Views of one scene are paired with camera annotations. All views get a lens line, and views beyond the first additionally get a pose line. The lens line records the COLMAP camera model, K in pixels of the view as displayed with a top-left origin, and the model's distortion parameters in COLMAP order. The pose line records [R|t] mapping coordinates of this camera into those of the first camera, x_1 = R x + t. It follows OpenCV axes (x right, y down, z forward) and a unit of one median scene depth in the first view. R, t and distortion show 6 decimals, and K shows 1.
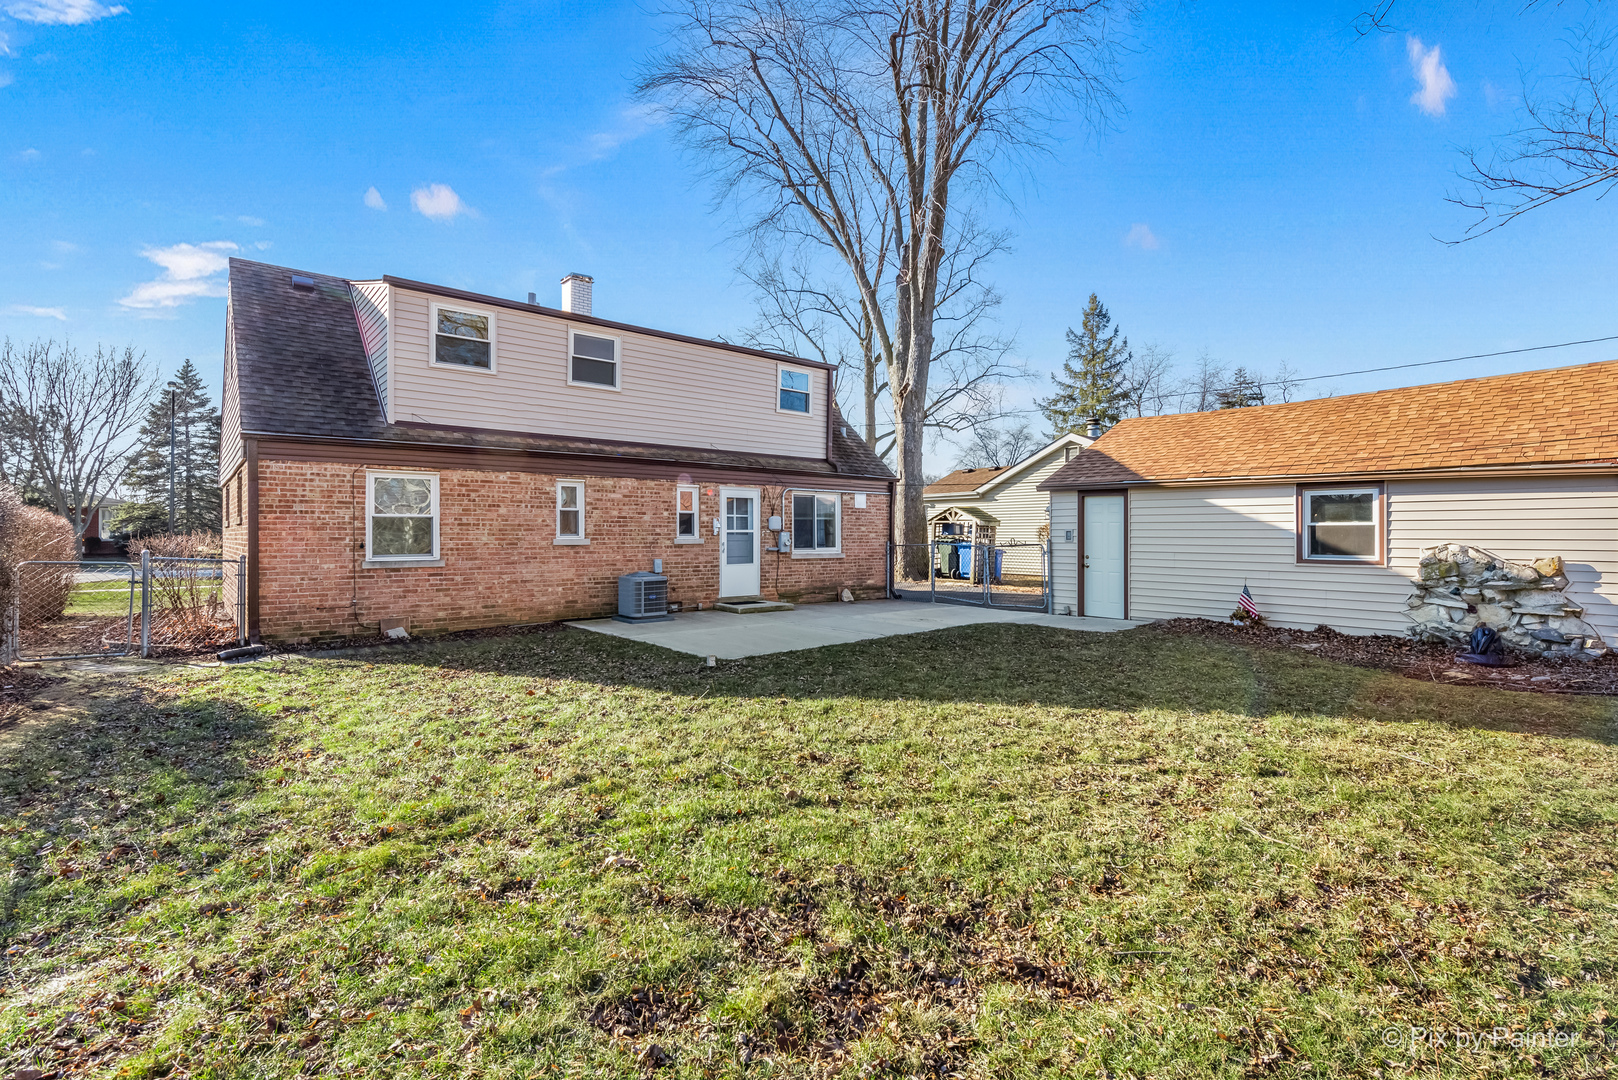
lens RADIAL K [[769.8, 0, 809.0], [0, 769.8, 540.0], [0, 0, 1]] dist [-0.014040, -0.000161]
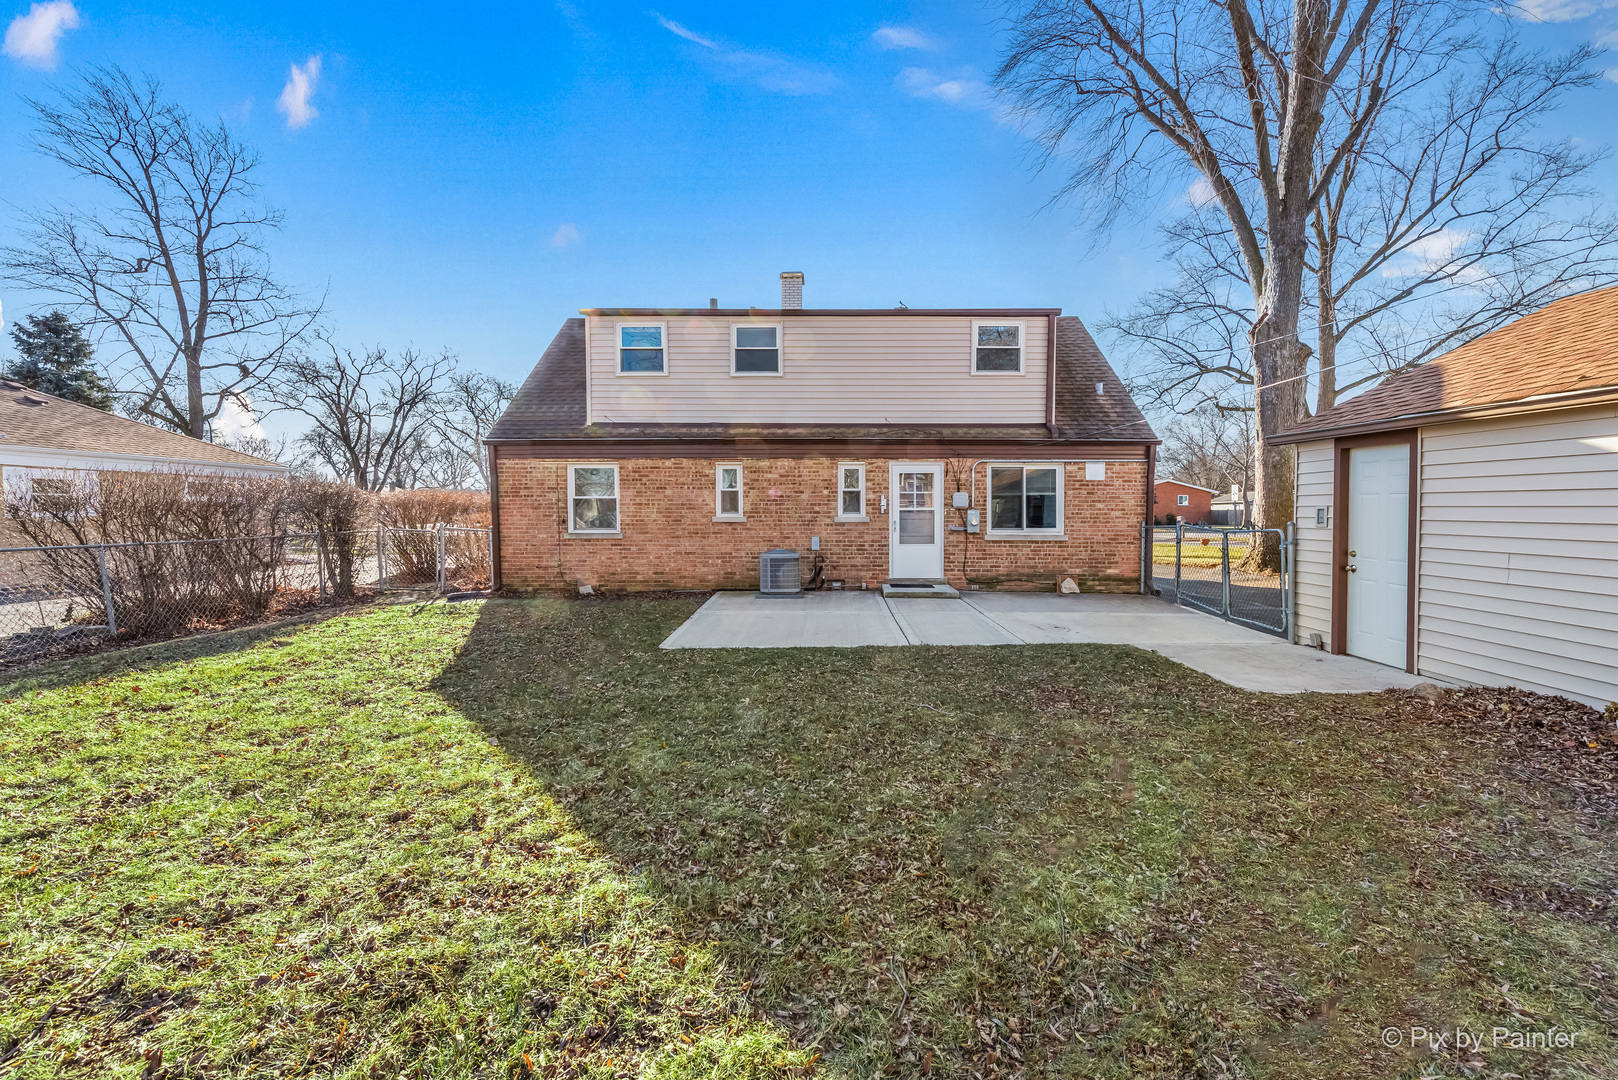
lens RADIAL K [[653.0, 0, 814.8], [0, 653.0, 535.4], [0, 0, 1]] dist [0.000345, -0.000224]
pose [[0.746971, 0.026286, -0.664337, 0.410852], [-0.005049, 0.999414, 0.033867, -0.006853], [0.664838, -0.021943, 0.746666, 0.385703]]
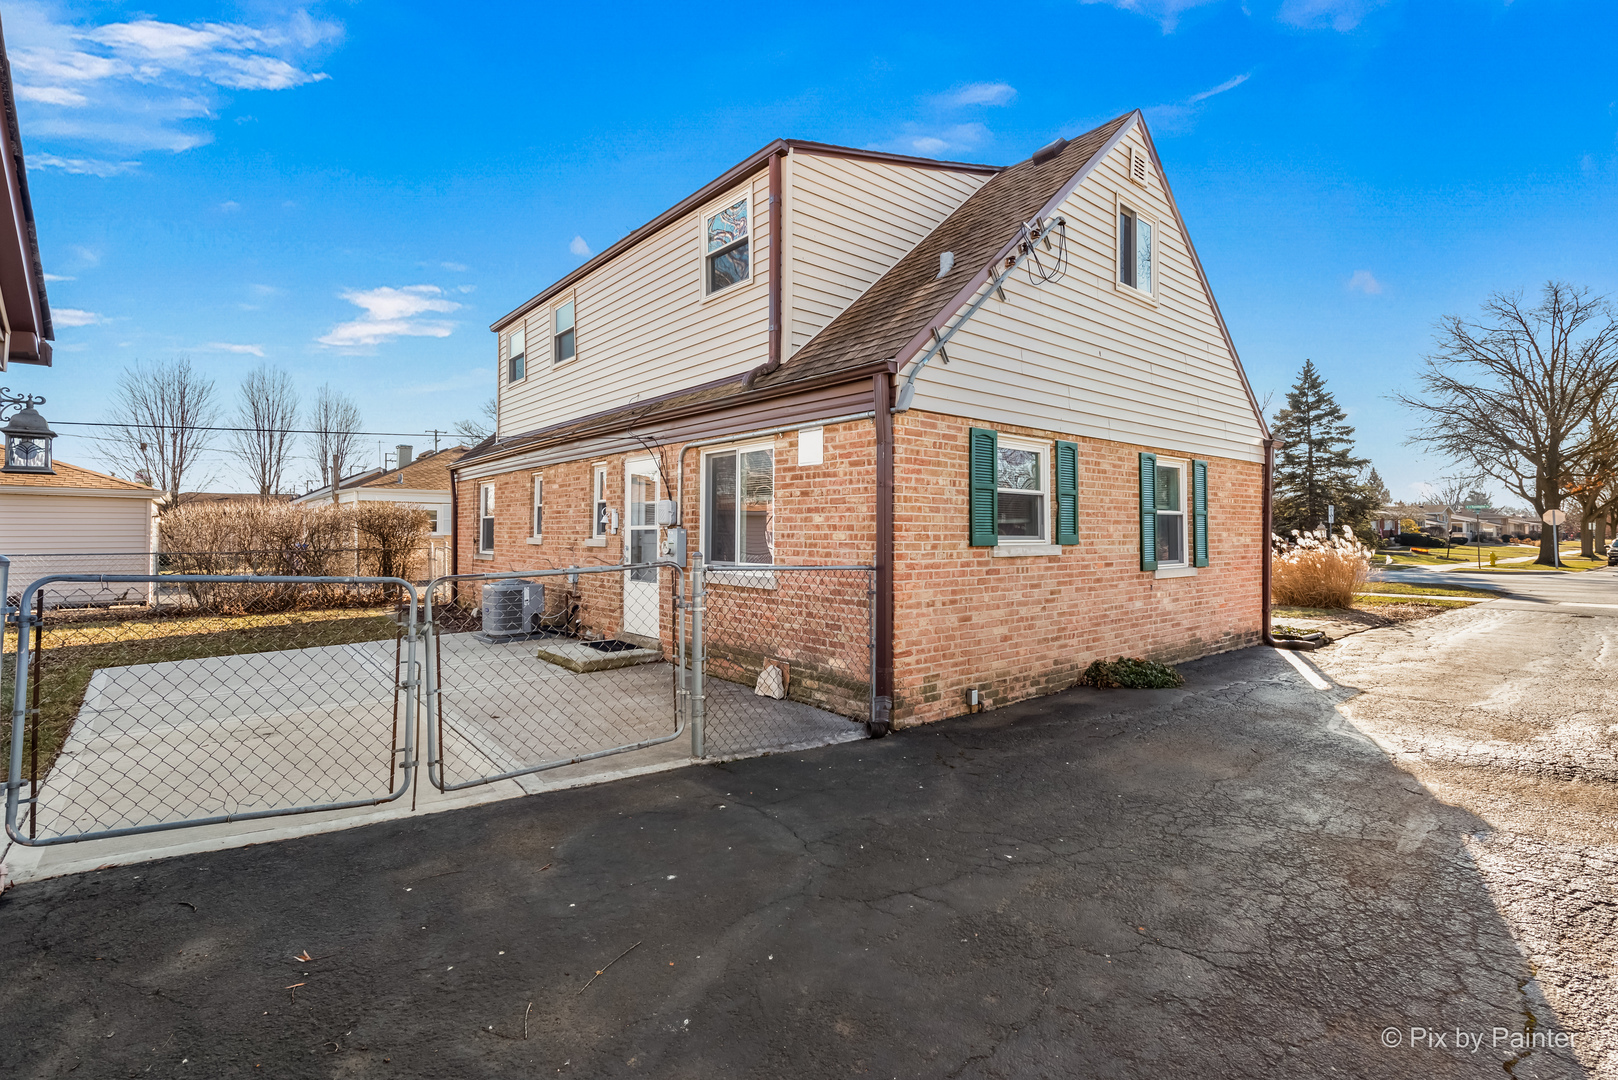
lens RADIAL K [[744.5, 0, 809.0], [0, 744.5, 540.0], [0, 0, 1]] dist [0.002314, 0.000130]
pose [[-0.022797, 0.011895, -0.999669, 0.592387], [-0.012305, 0.999850, 0.012178, -0.011941], [0.999664, 0.012578, -0.022647, 1.357095]]
